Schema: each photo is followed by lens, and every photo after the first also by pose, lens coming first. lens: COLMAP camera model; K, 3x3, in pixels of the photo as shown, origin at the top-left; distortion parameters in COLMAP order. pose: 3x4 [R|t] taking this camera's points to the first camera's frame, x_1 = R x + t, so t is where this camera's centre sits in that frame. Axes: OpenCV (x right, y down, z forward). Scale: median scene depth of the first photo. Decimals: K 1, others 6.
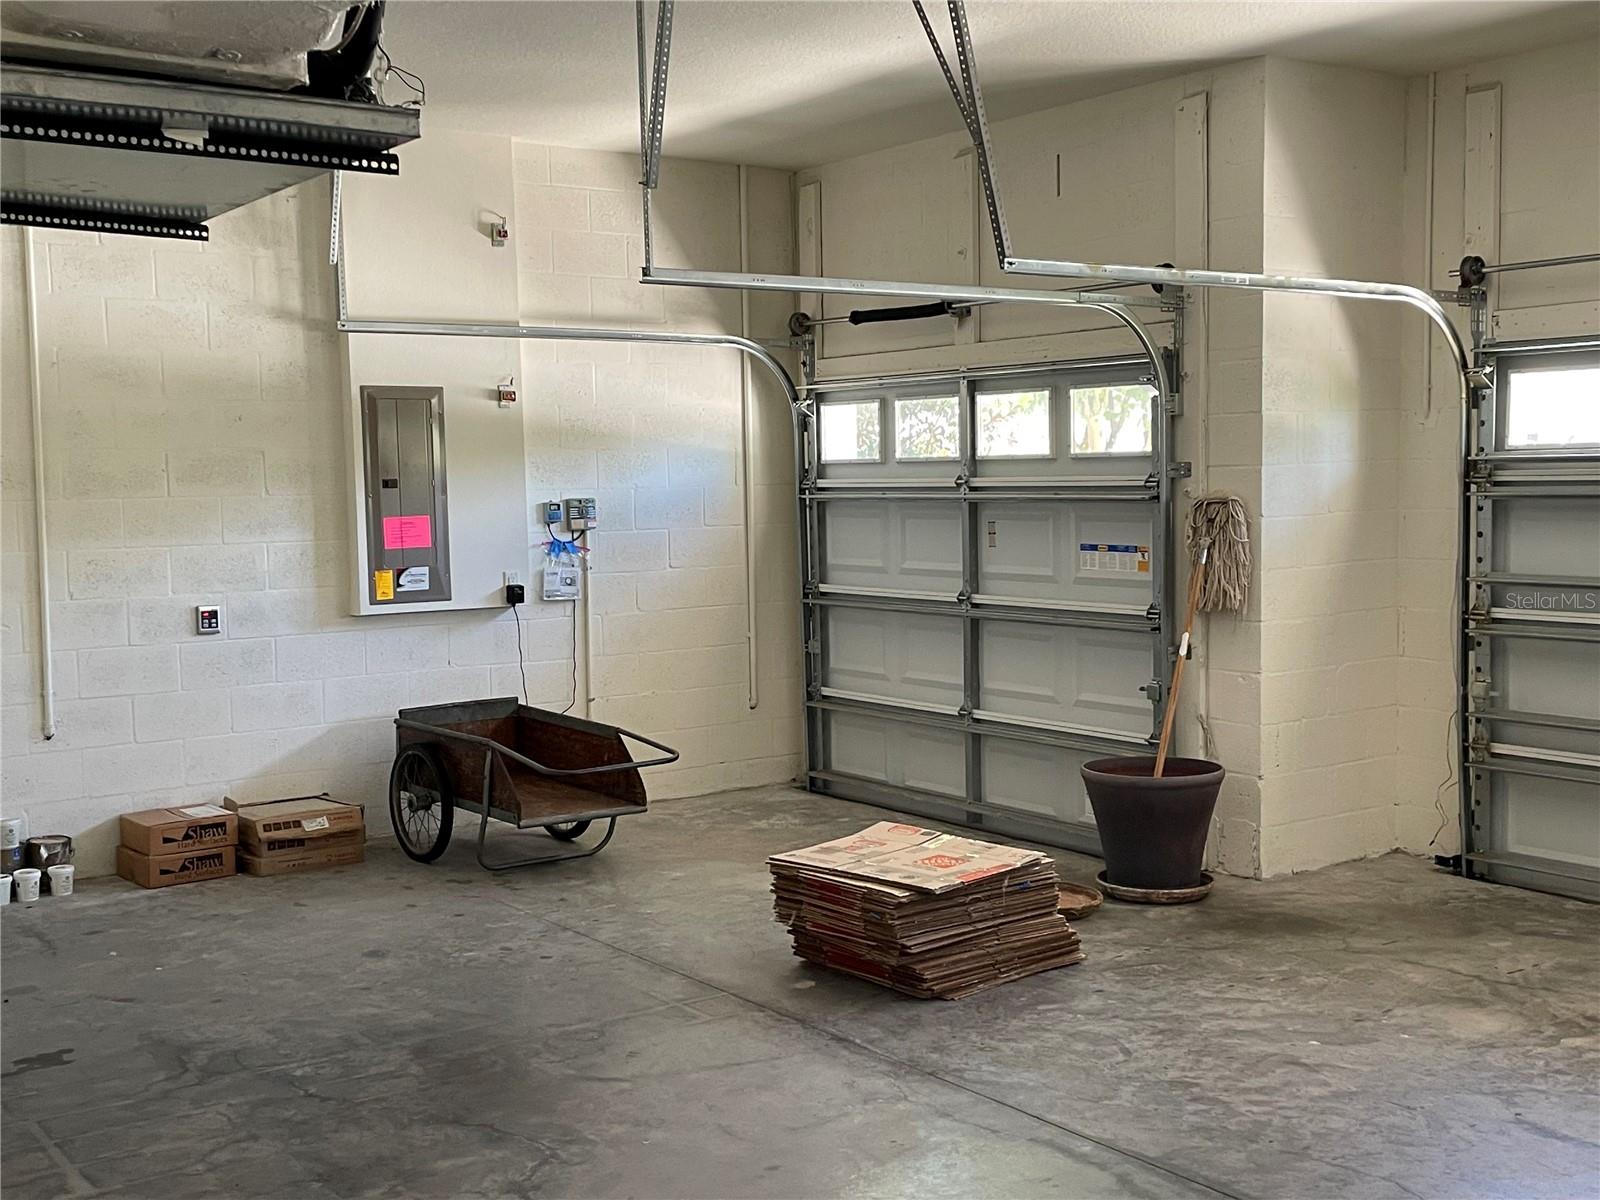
lens RADIAL K [[1841.8, 0, 800.0], [0, 1841.8, 600.0], [0, 0, 1]] dist [0.090475, -0.023151]
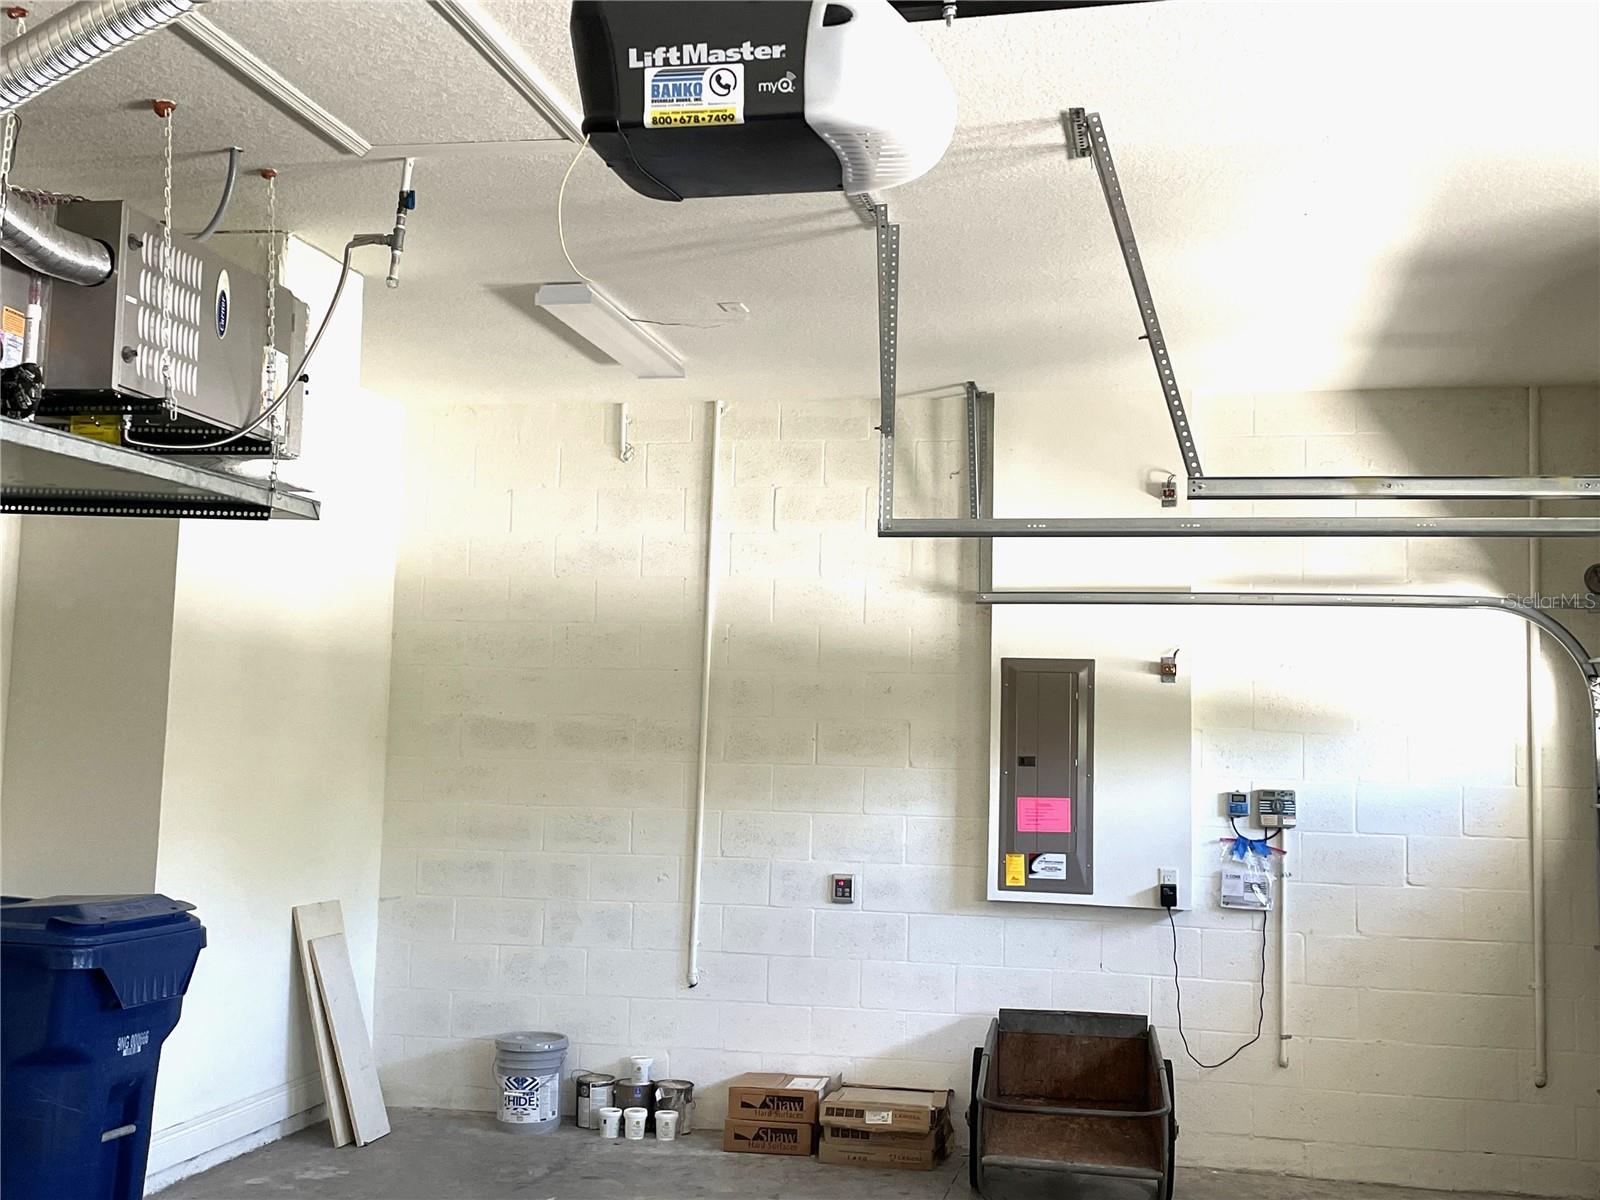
lens RADIAL K [[1814.9, 0, 802.0], [0, 1814.9, 545.9], [0, 0, 1]] dist [0.108499, -0.216954]
pose [[0.682500, -0.046172, -0.729426, 0.381680], [-0.089594, 0.985191, -0.146192, -0.025089], [0.725374, 0.165128, 0.668256, 0.279224]]
